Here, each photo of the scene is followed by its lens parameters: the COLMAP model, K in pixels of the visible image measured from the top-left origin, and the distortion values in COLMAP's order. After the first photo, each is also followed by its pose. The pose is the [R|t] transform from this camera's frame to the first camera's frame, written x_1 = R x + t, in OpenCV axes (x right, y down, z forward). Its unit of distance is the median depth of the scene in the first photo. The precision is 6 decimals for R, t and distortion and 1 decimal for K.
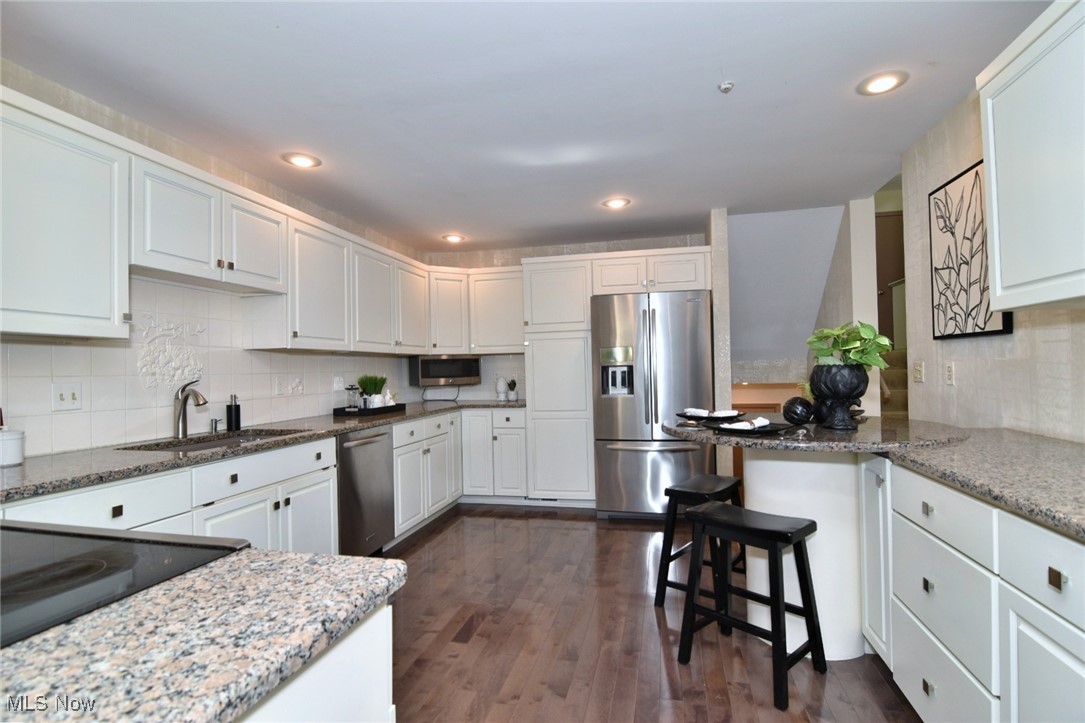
lens RADIAL K [[539.0, 0, 549.8], [0, 539.0, 363.3], [0, 0, 1]] dist [-0.012064, -0.008373]
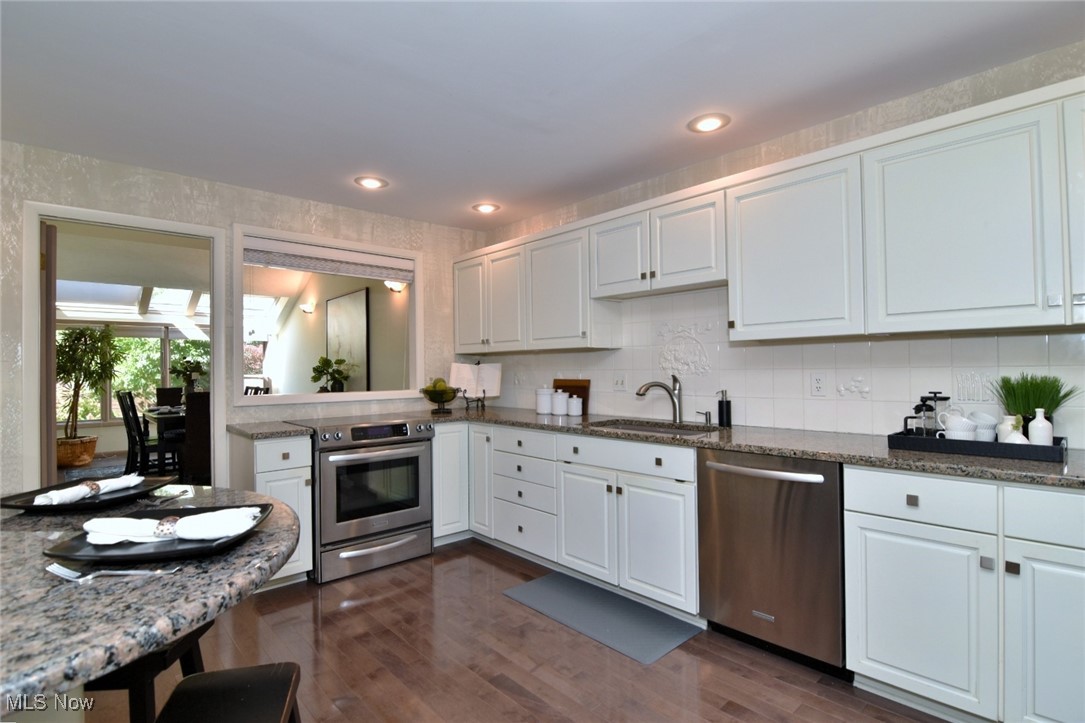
lens RADIAL K [[539.0, 0, 542.6], [0, 539.0, 365.1], [0, 0, 1]] dist [-0.012064, -0.008373]
pose [[-0.564111, 0.023540, -0.825363, 0.421272], [0.034842, 0.999382, 0.004690, -0.004432], [0.824963, -0.026112, -0.564583, 1.288342]]
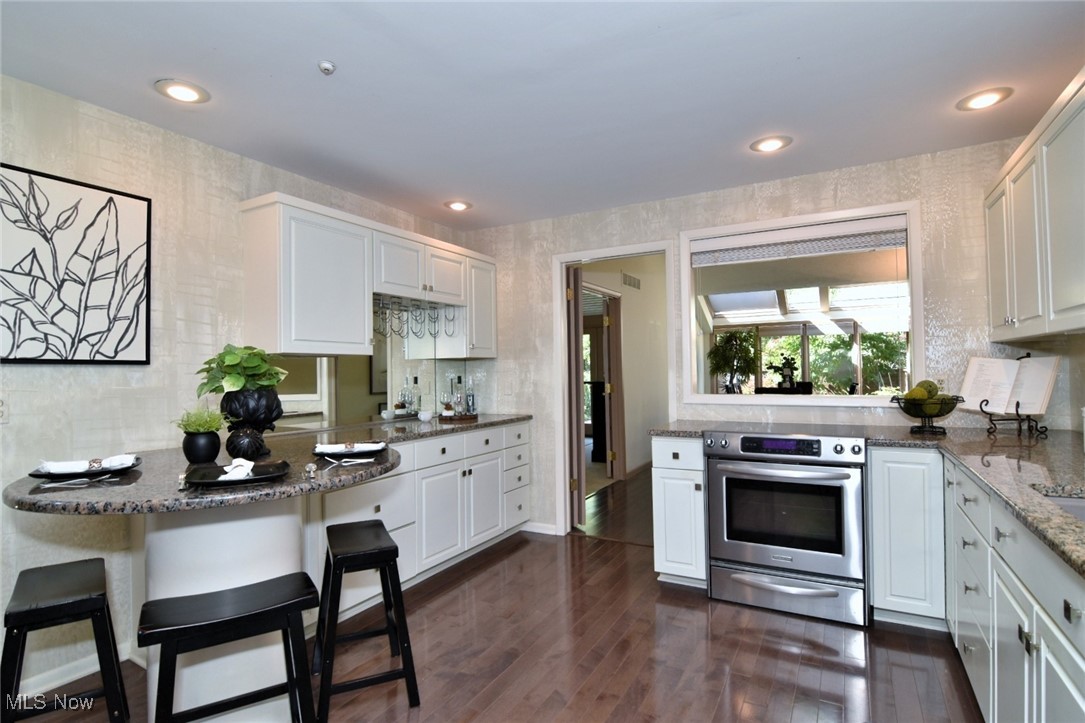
lens RADIAL K [[539.0, 0, 542.4], [0, 539.0, 365.0], [0, 0, 1]] dist [-0.012064, -0.008373]
pose [[-0.955899, 0.040127, 0.290942, -0.189387], [0.033227, 0.999038, -0.028620, 0.003292], [-0.291810, -0.017691, -0.956313, 1.366420]]
